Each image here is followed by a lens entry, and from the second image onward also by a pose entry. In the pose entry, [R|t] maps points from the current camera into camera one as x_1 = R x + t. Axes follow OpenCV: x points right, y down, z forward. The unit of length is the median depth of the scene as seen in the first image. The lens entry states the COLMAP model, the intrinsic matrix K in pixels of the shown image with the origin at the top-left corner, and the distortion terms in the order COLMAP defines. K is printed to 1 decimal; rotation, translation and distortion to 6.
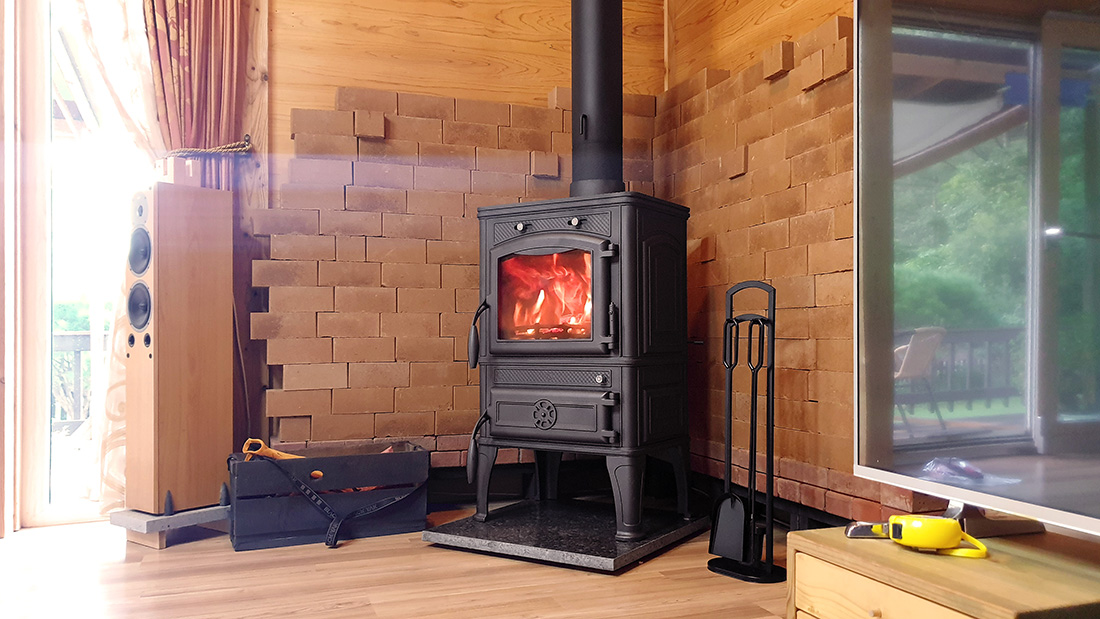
lens RADIAL K [[879.2, 0, 566.7], [0, 879.2, 337.1], [0, 0, 1]] dist [0.016056, 0.001329]
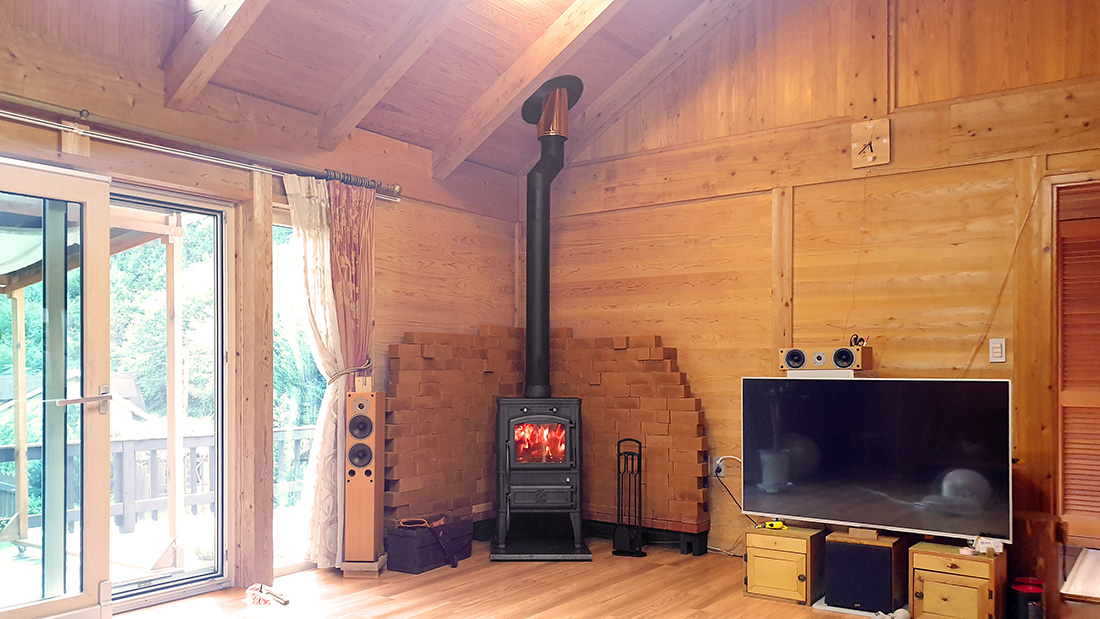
lens RADIAL K [[922.2, 0, 493.5], [0, 922.2, 364.8], [0, 0, 1]] dist [0.126263, -0.159151]
pose [[0.831152, 0.005670, 0.556017, -1.393983], [-0.004731, 0.999984, -0.003126, -0.232610], [-0.556026, -0.000032, 0.831165, -0.870585]]
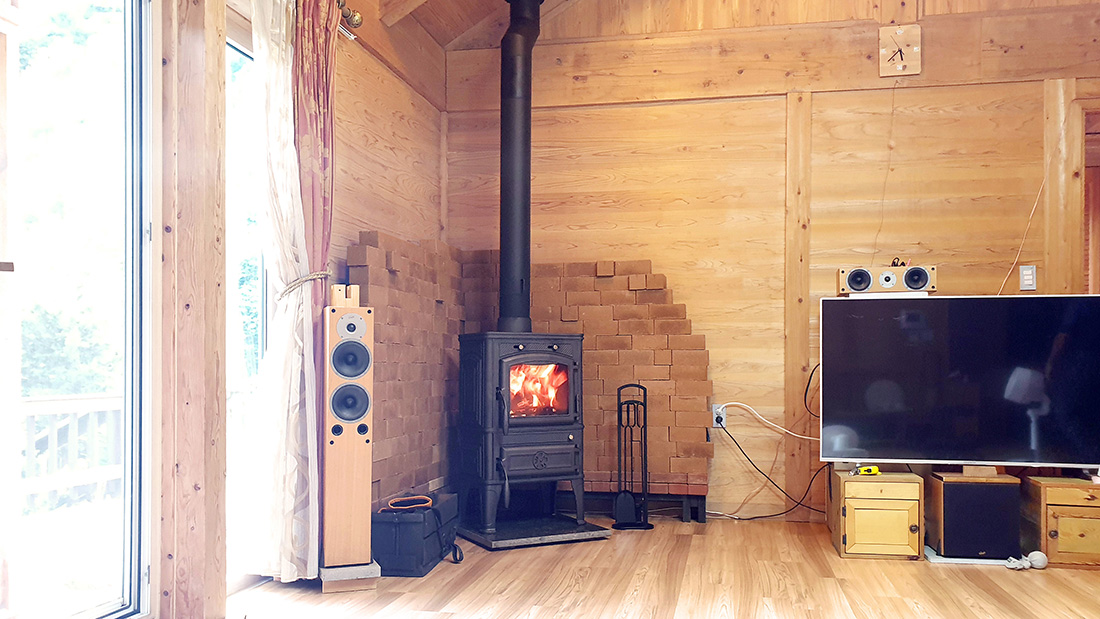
lens RADIAL K [[937.5, 0, 564.9], [0, 937.5, 355.5], [0, 0, 1]] dist [0.116214, -0.179597]
pose [[0.480249, 0.014729, 0.877009, -1.546795], [-0.004558, 0.999887, -0.014296, -0.086101], [-0.877120, 0.002868, 0.480262, 0.078616]]
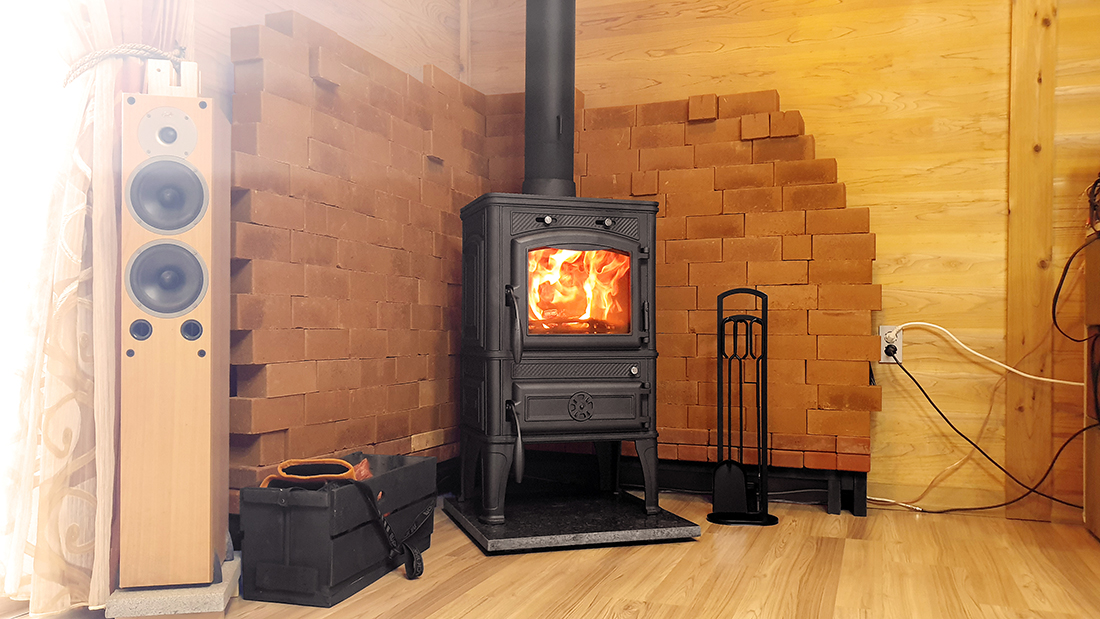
lens RADIAL K [[901.3, 0, 529.4], [0, 901.3, 344.2], [0, 0, 1]] dist [0.015022, -0.011070]
pose [[0.639788, -0.001686, 0.768550, -0.843076], [-0.009143, 0.999910, 0.009804, 0.005207], [-0.768497, -0.013300, 0.639715, 0.359842]]
